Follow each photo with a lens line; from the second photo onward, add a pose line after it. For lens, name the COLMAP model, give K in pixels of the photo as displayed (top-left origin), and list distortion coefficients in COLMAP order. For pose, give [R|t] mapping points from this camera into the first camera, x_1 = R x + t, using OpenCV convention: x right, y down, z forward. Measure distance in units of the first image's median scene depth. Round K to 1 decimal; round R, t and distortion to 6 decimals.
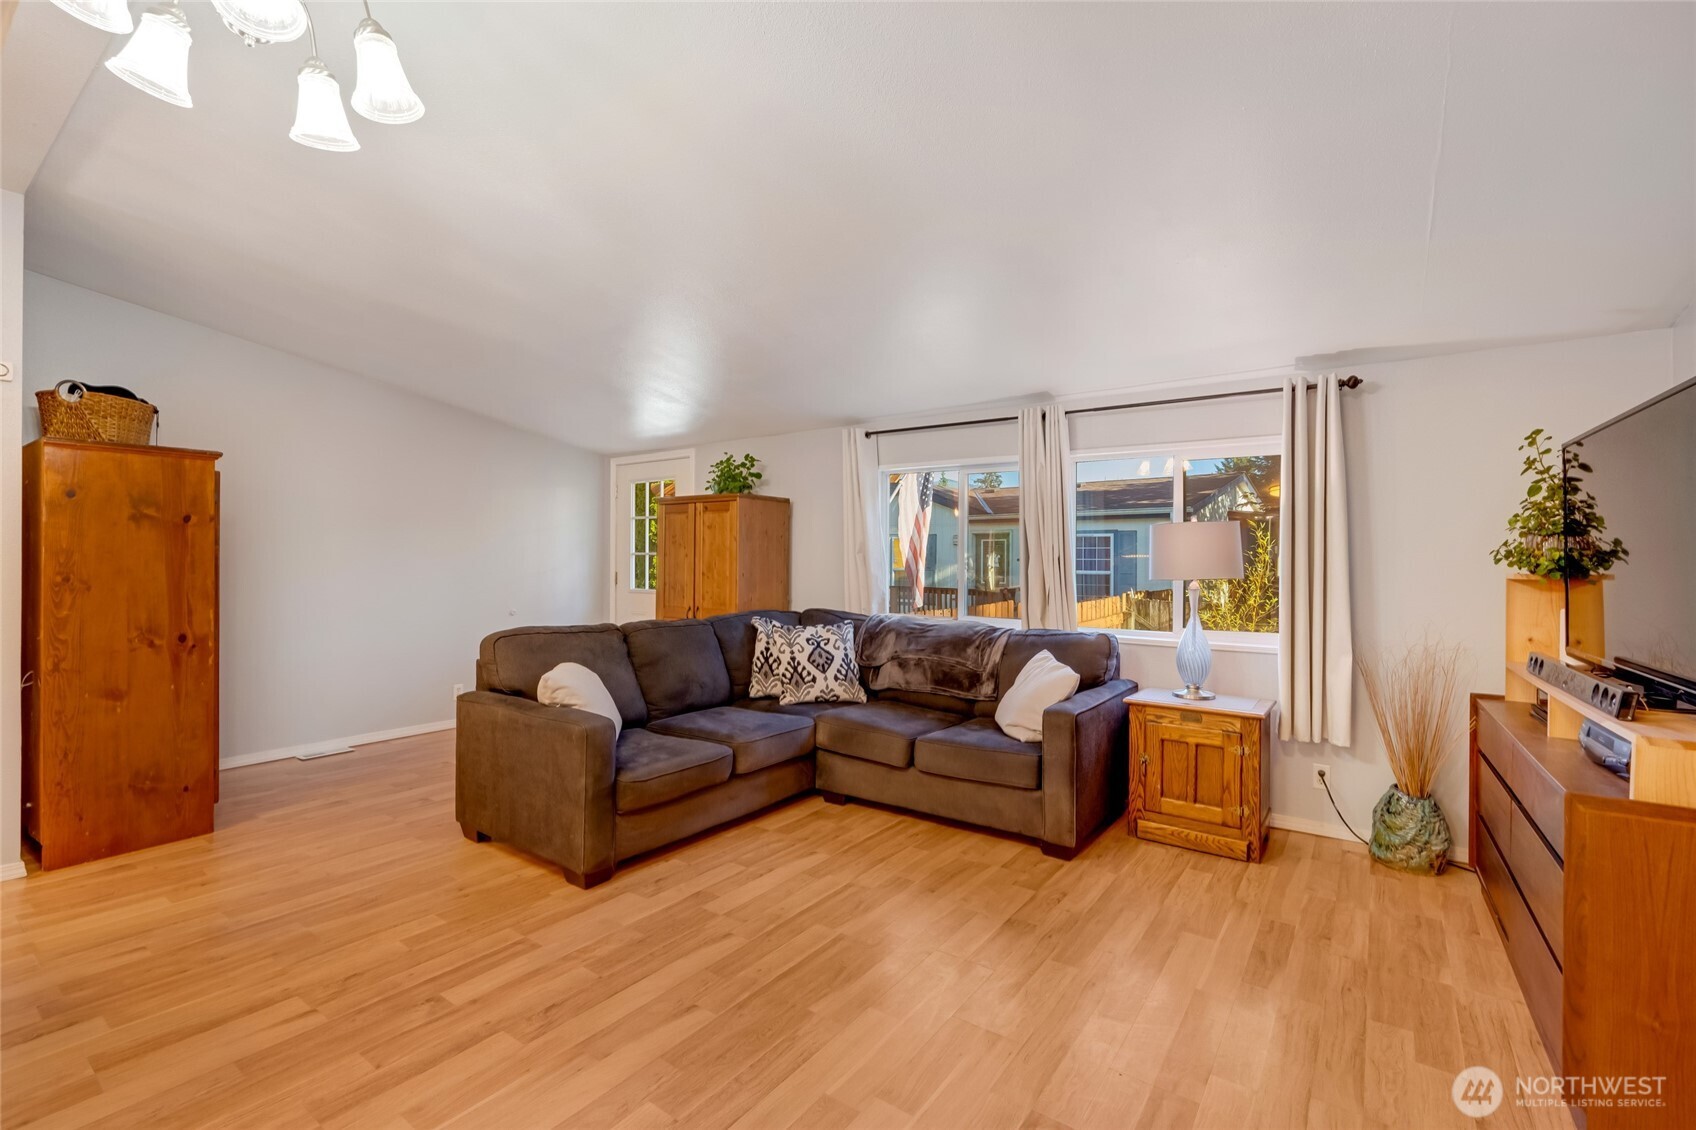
lens RADIAL K [[748.0, 0, 849.6], [0, 748.0, 559.3], [0, 0, 1]] dist [0.000581, 0.000194]
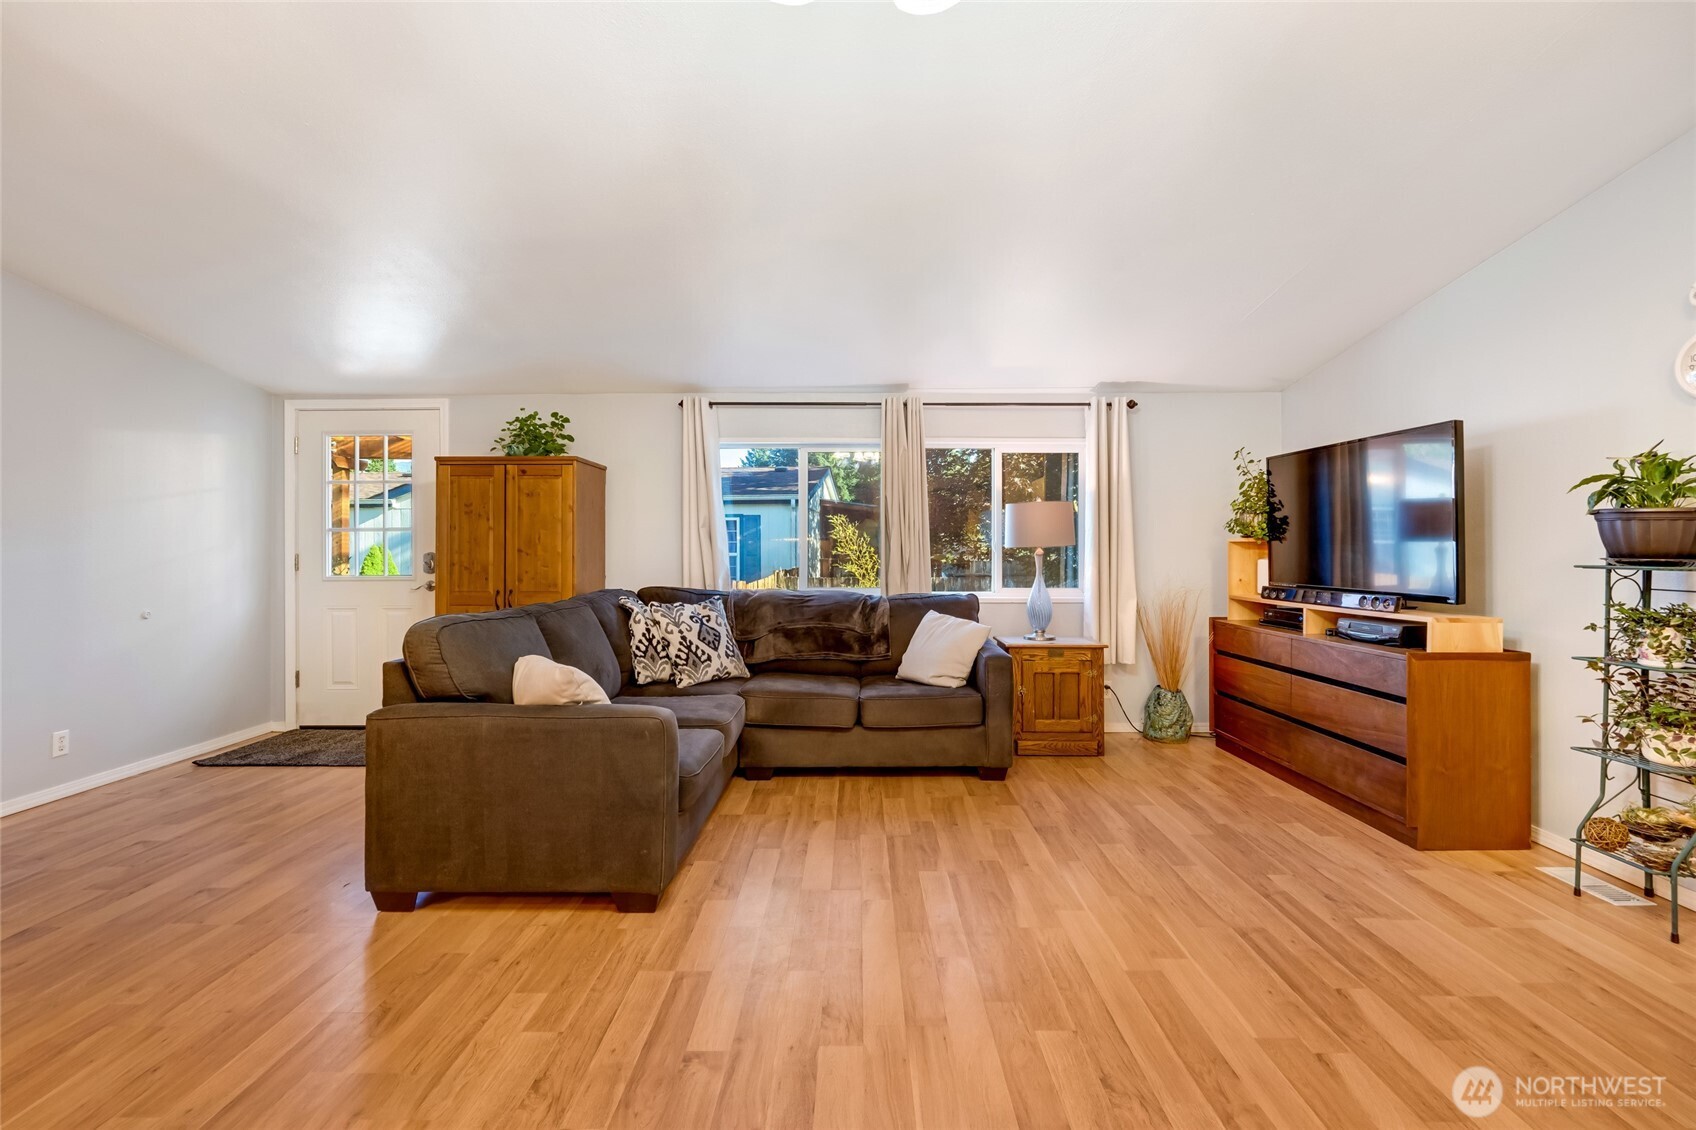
lens RADIAL K [[750.0, 0, 846.5], [0, 750.0, 543.6], [0, 0, 1]] dist [-0.000474, -0.000147]
pose [[0.817995, -0.004445, 0.575208, -0.538606], [0.006917, 0.999974, -0.002110, 0.022701], [-0.575184, 0.005704, 0.818004, 0.145945]]
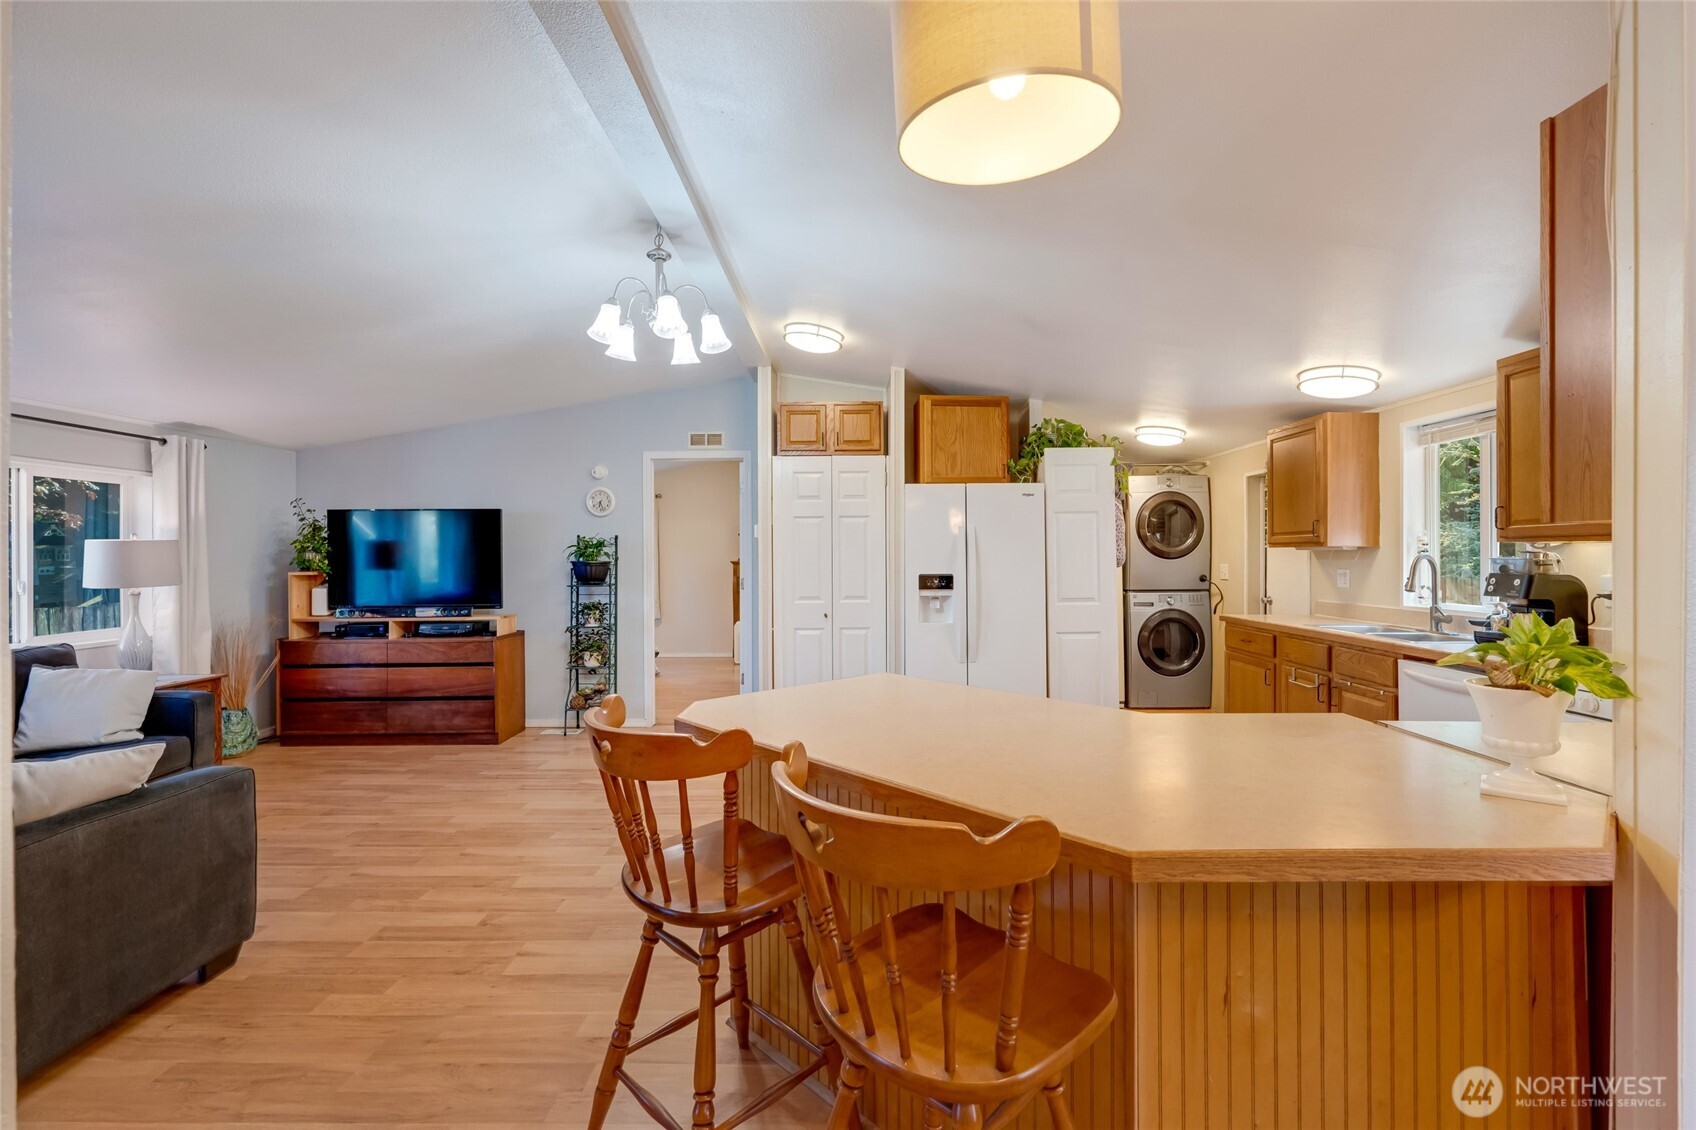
lens RADIAL K [[750.0, 0, 846.5], [0, 750.0, 543.6], [0, 0, 1]] dist [-0.000474, -0.000147]
pose [[-0.565285, 0.008227, 0.824855, -1.196496], [0.006287, 0.999964, -0.005665, -0.027606], [-0.824872, 0.001984, -0.565316, 0.739001]]
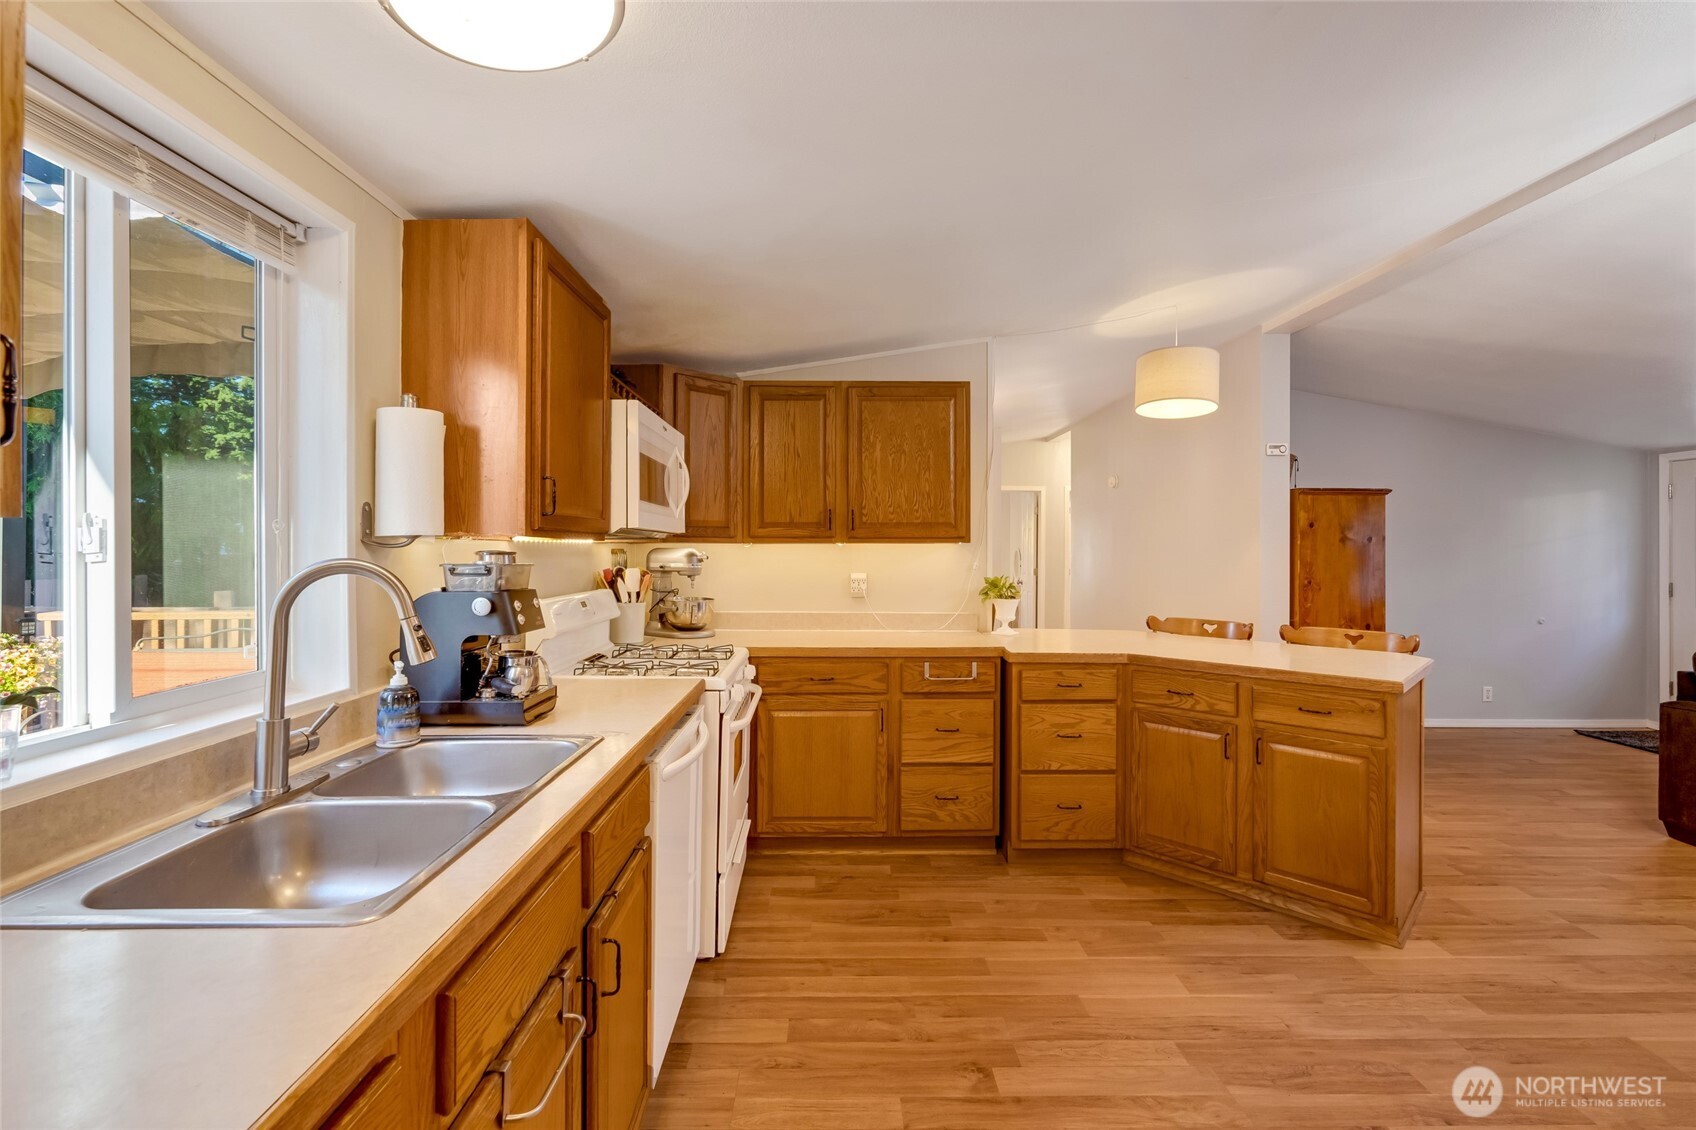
lens RADIAL K [[750.0, 0, 846.5], [0, 750.0, 543.6], [0, 0, 1]] dist [-0.000474, -0.000147]
pose [[0.603785, -0.004421, -0.797135, -0.356512], [-0.005699, 0.999935, -0.009863, -0.027100], [0.797127, 0.010497, 0.603721, -0.559387]]
